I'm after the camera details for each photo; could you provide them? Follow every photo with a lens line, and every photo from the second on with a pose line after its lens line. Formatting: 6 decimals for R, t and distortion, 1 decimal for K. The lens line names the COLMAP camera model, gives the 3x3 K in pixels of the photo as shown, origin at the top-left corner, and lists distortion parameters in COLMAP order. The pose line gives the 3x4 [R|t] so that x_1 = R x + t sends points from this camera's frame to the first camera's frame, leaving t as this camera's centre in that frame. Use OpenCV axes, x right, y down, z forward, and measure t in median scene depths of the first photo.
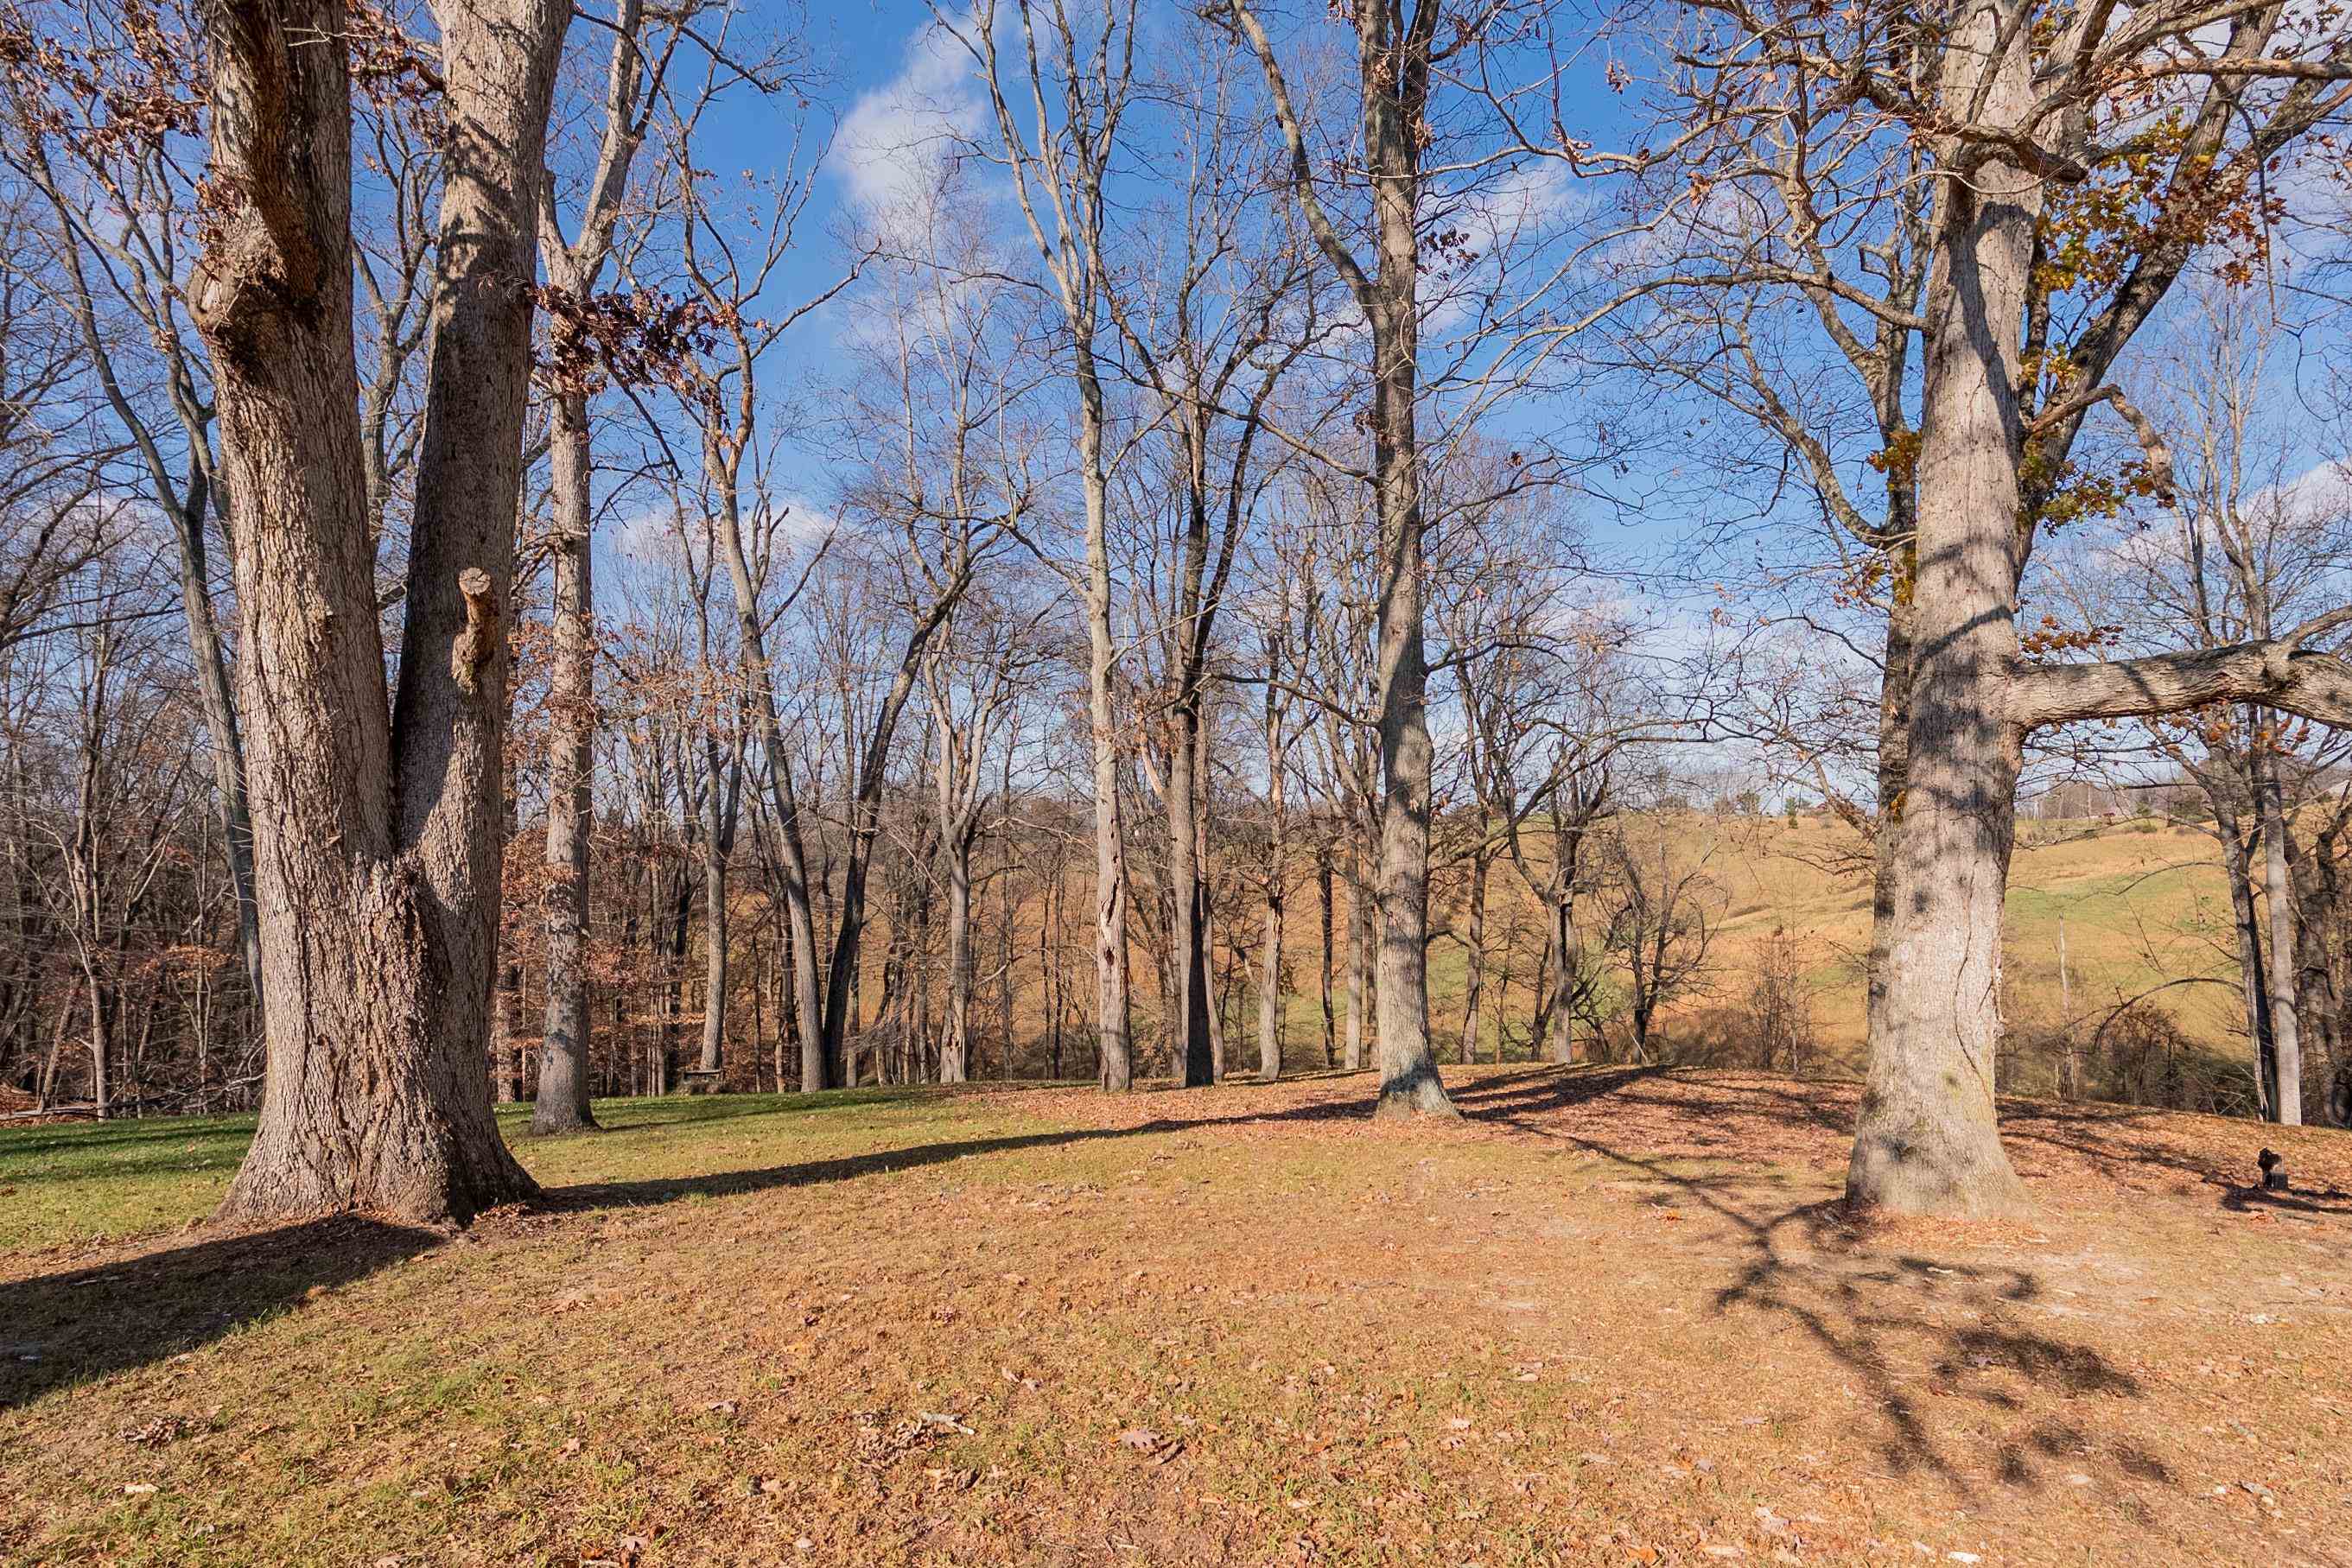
lens RADIAL K [[1120.2, 0, 1216.8], [0, 1120.2, 861.8], [0, 0, 1]] dist [0.005563, 0.000289]
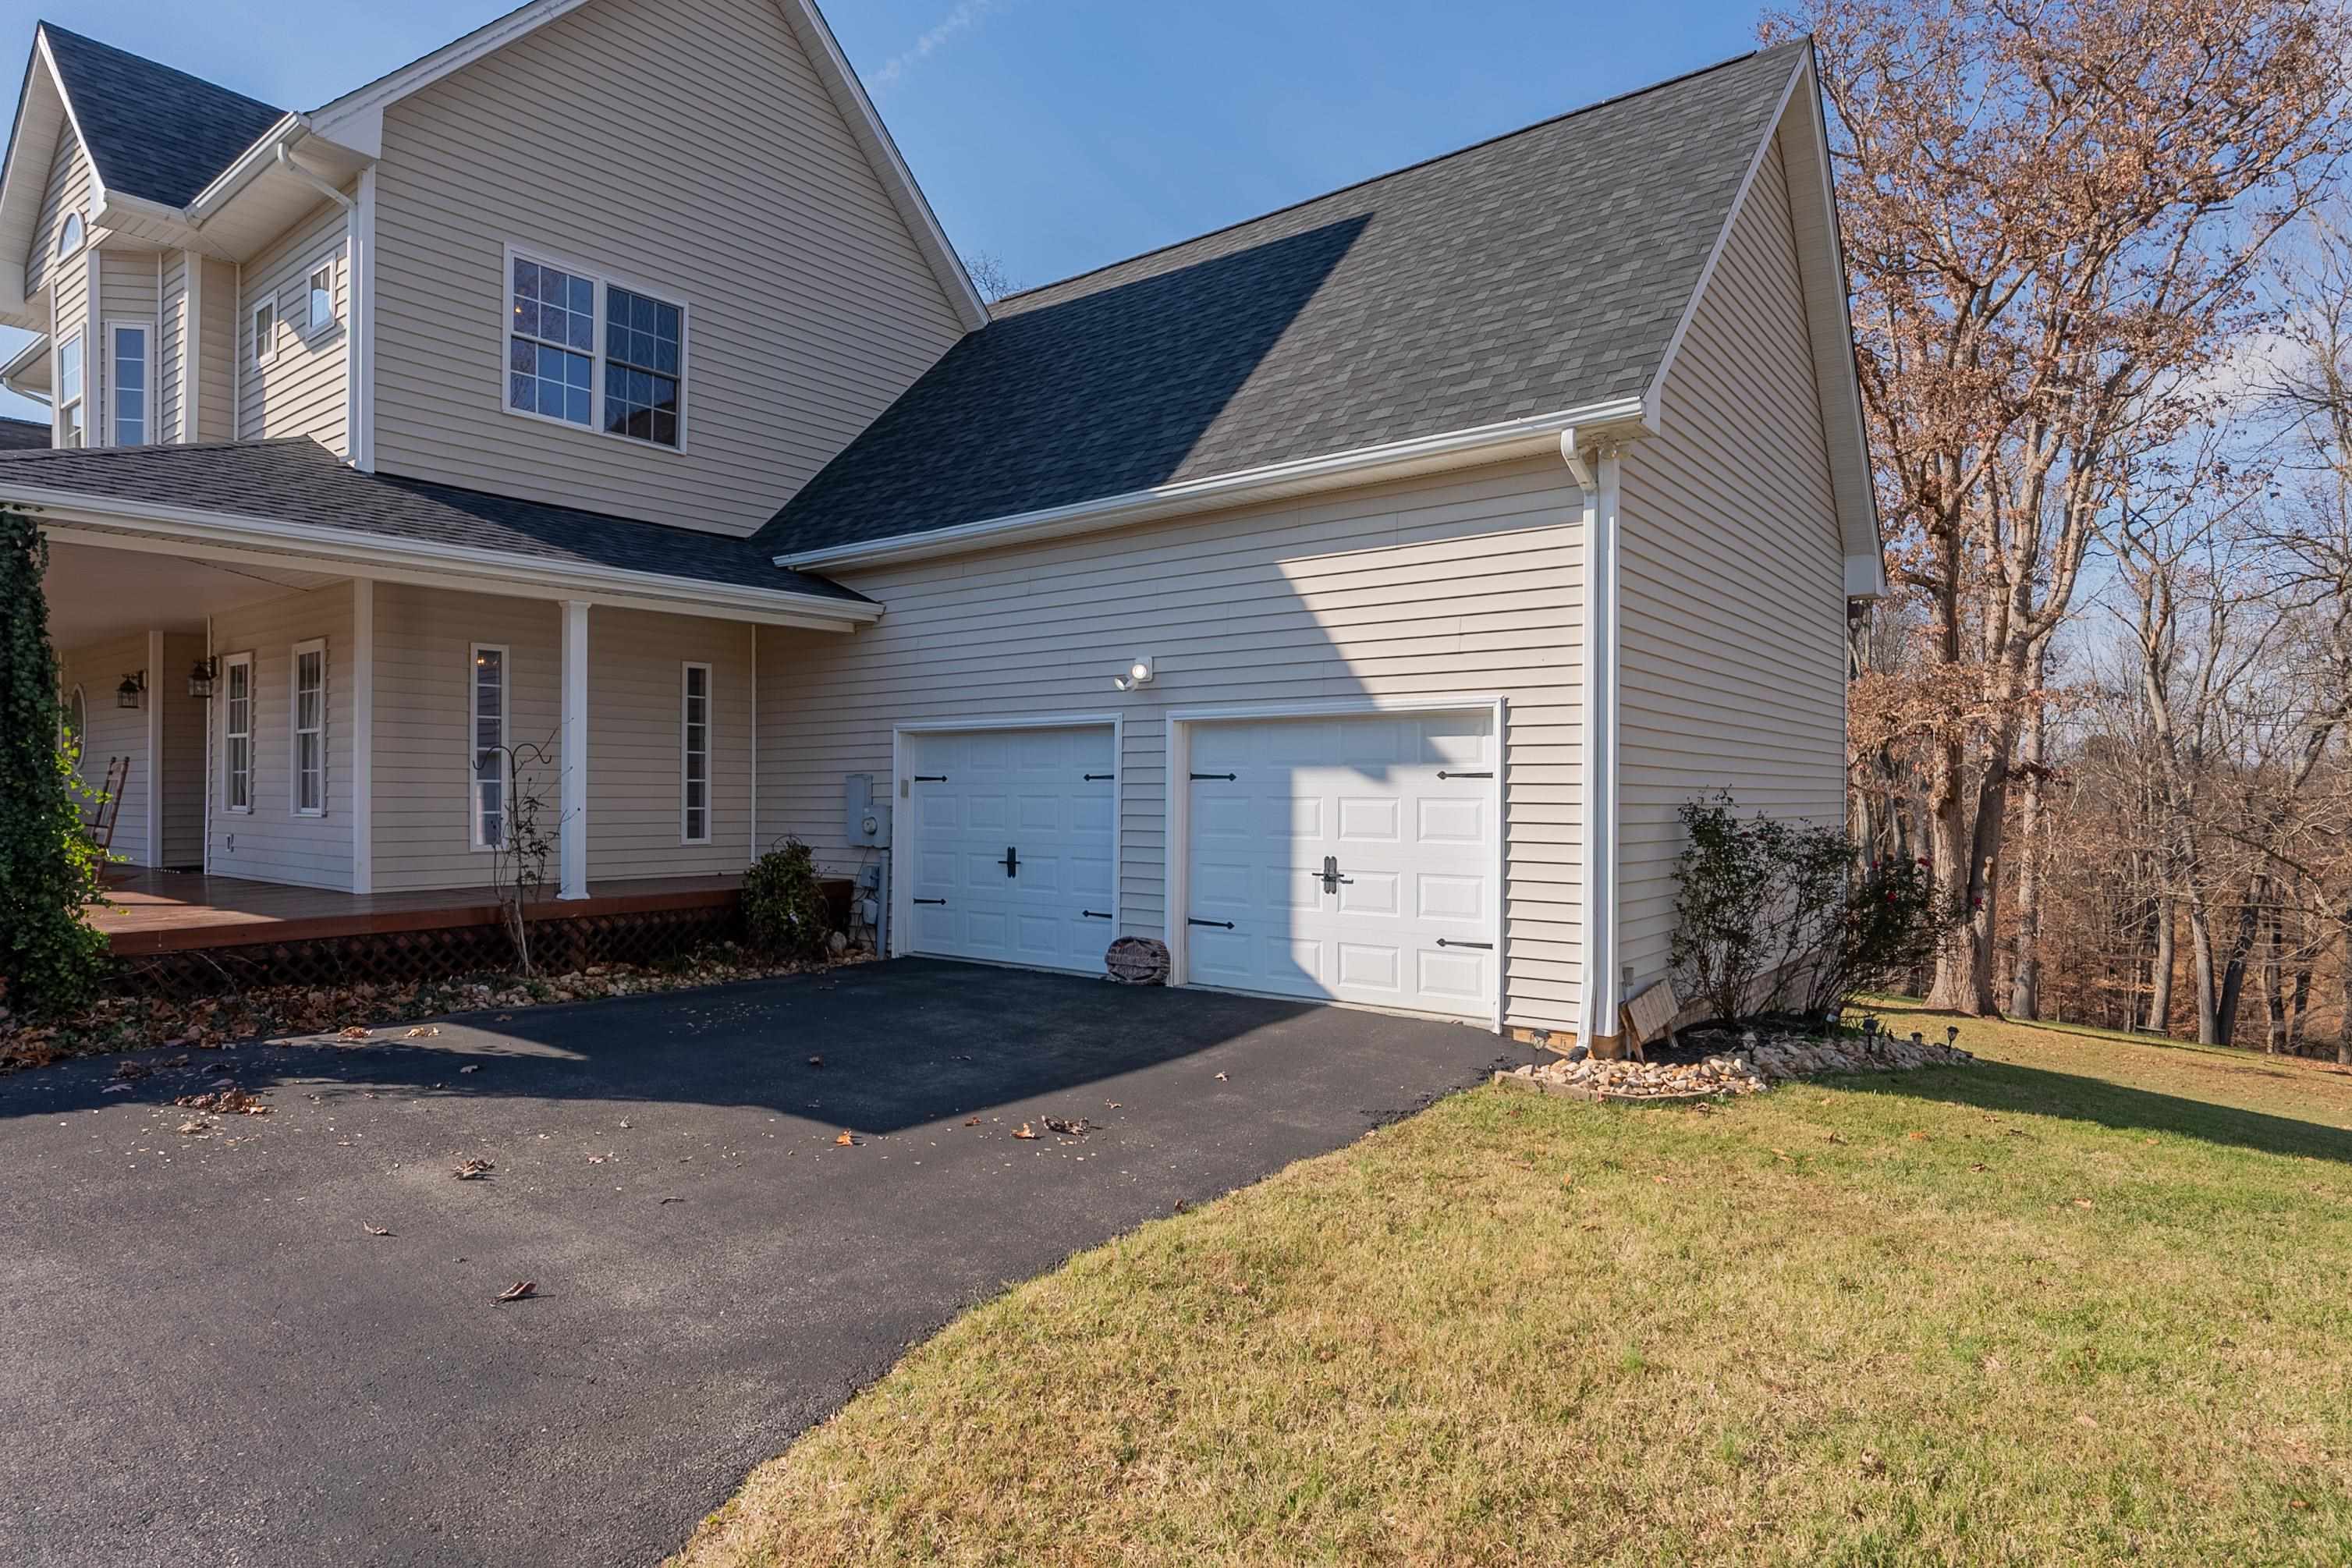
lens RADIAL K [[1272.3, 0, 1165.1], [0, 1272.3, 790.3], [0, 0, 1]] dist [-0.000909, 0.000704]
pose [[0.400289, 0.017299, -0.916226, 2.239594], [-0.016206, 0.999799, 0.011796, -0.478892], [0.916246, 0.010126, 0.400489, -3.397983]]
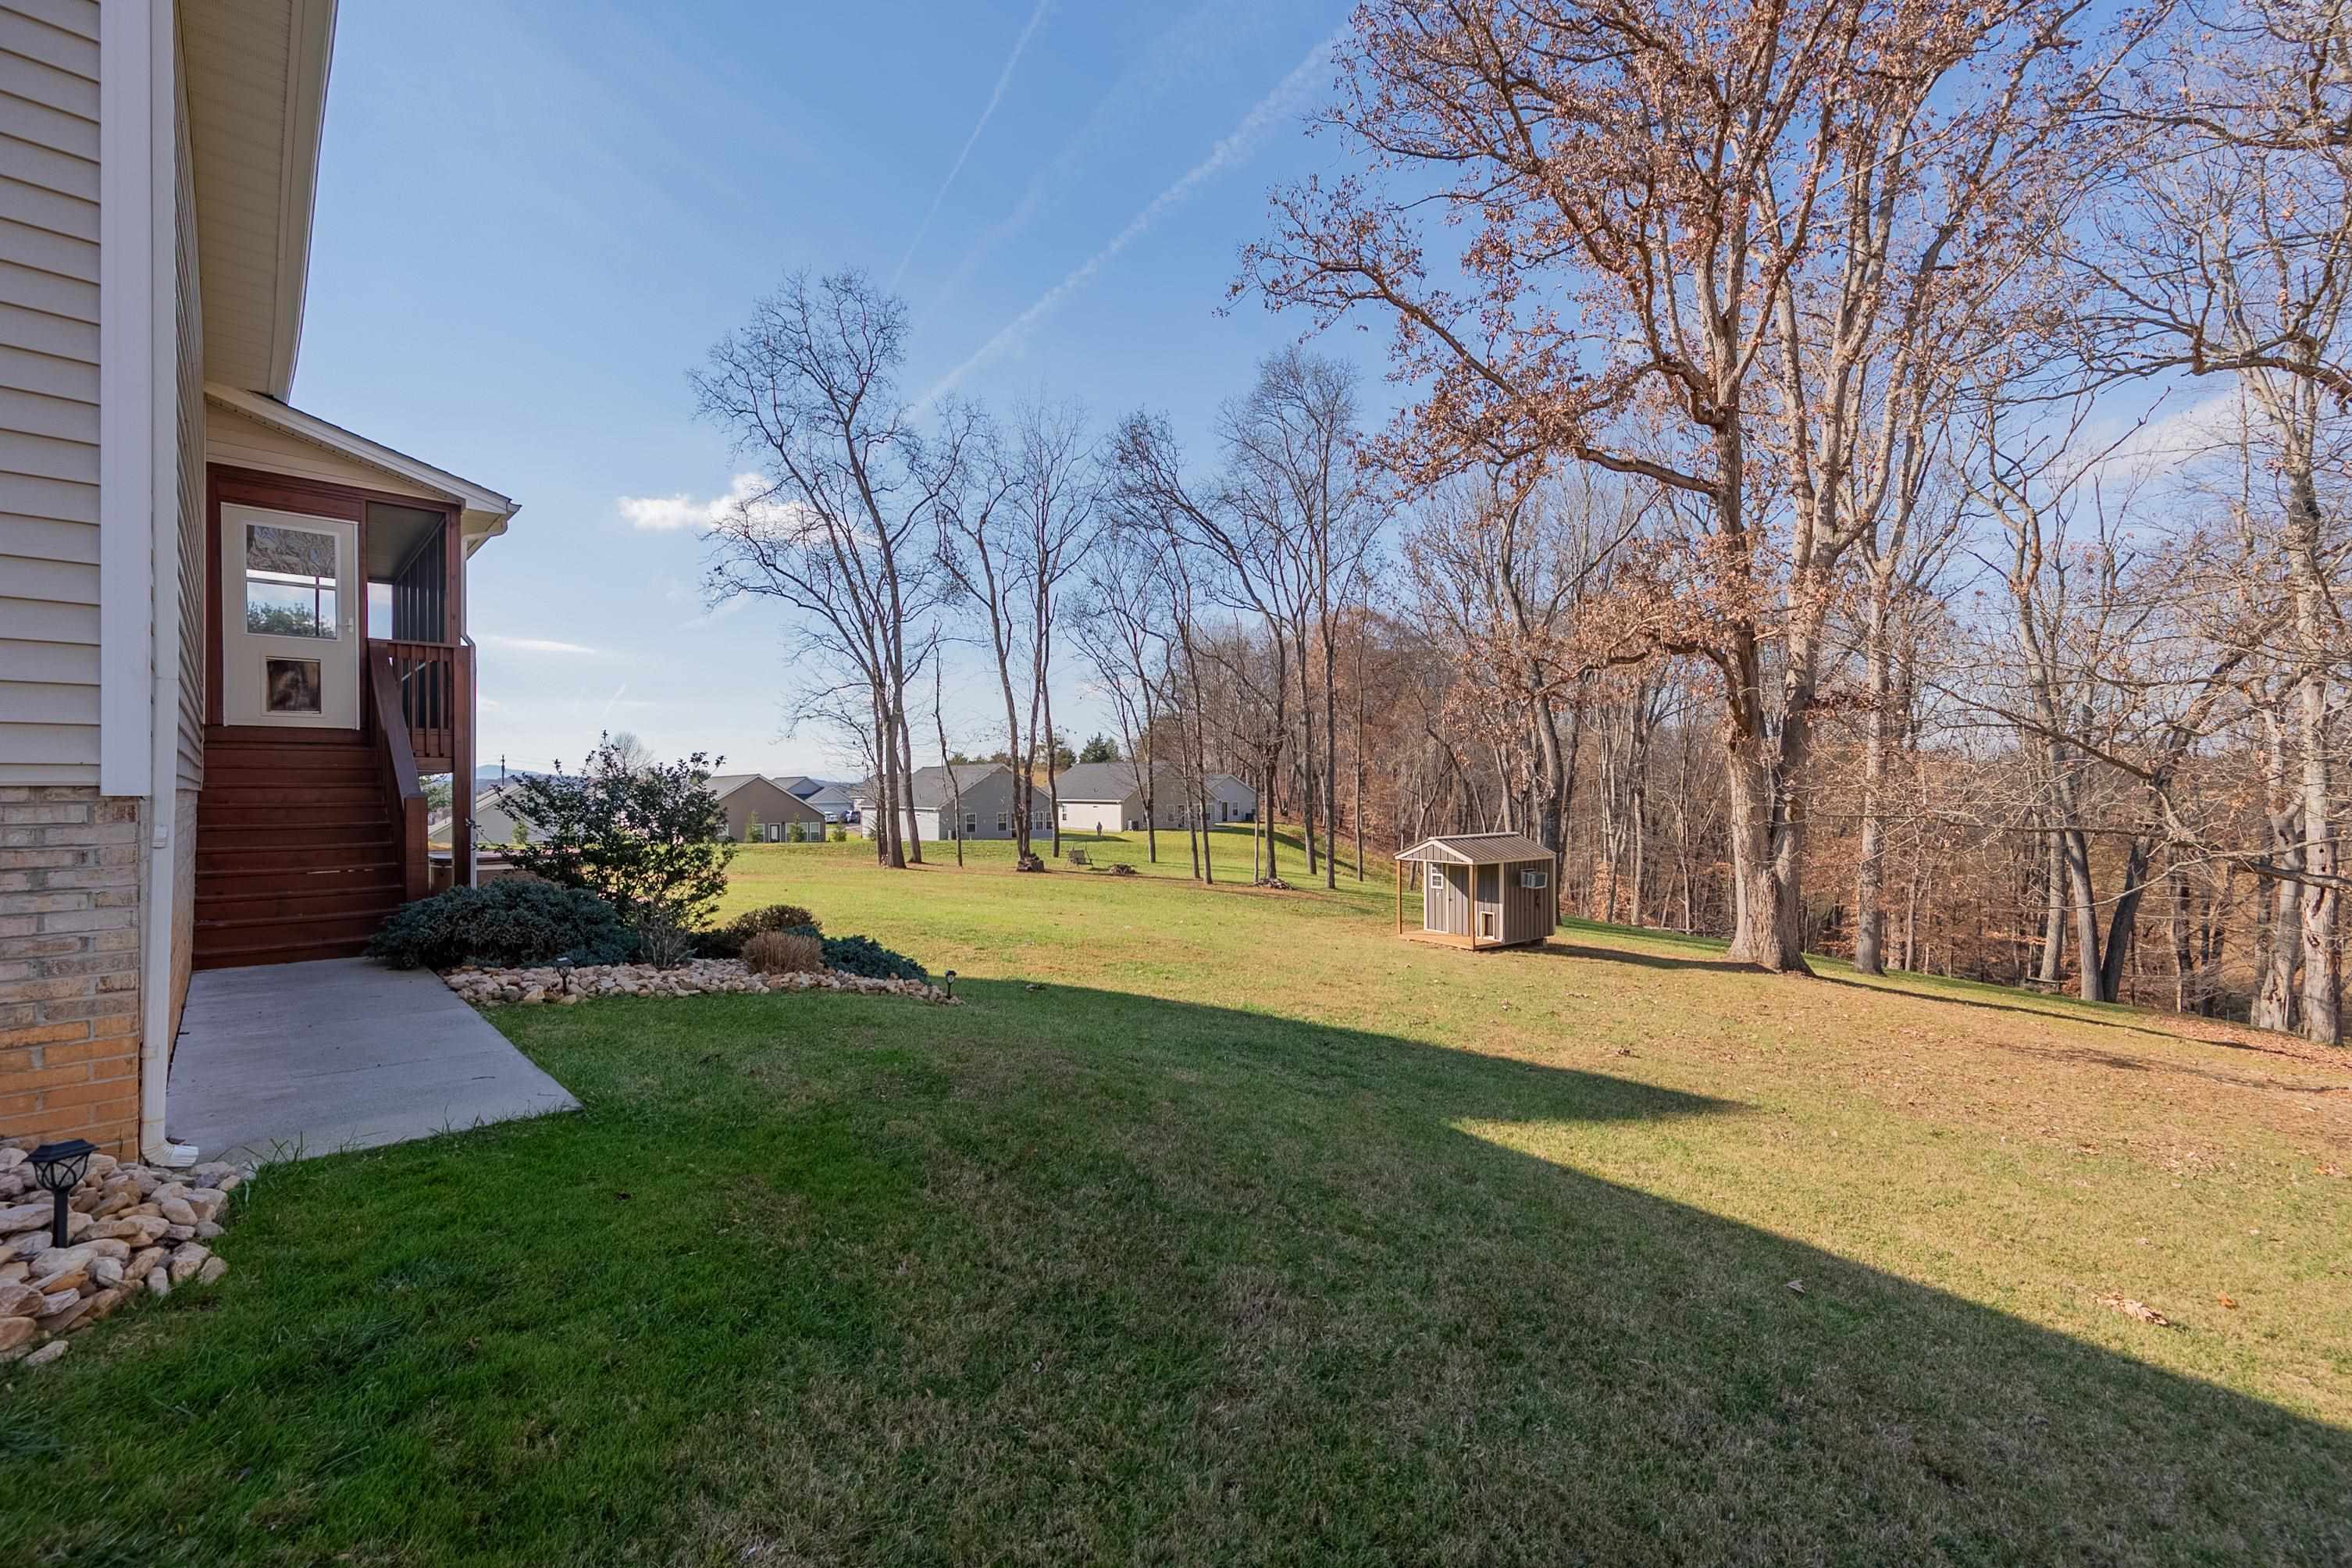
lens RADIAL K [[937.5, 0, 1189.7], [0, 937.5, 786.4], [0, 0, 1]] dist [0.003270, -0.000219]
pose [[0.299761, 0.012958, -0.953926, 1.573571], [-0.004717, 0.999916, 0.012101, -0.294087], [0.954003, 0.000873, 0.299797, -1.670790]]
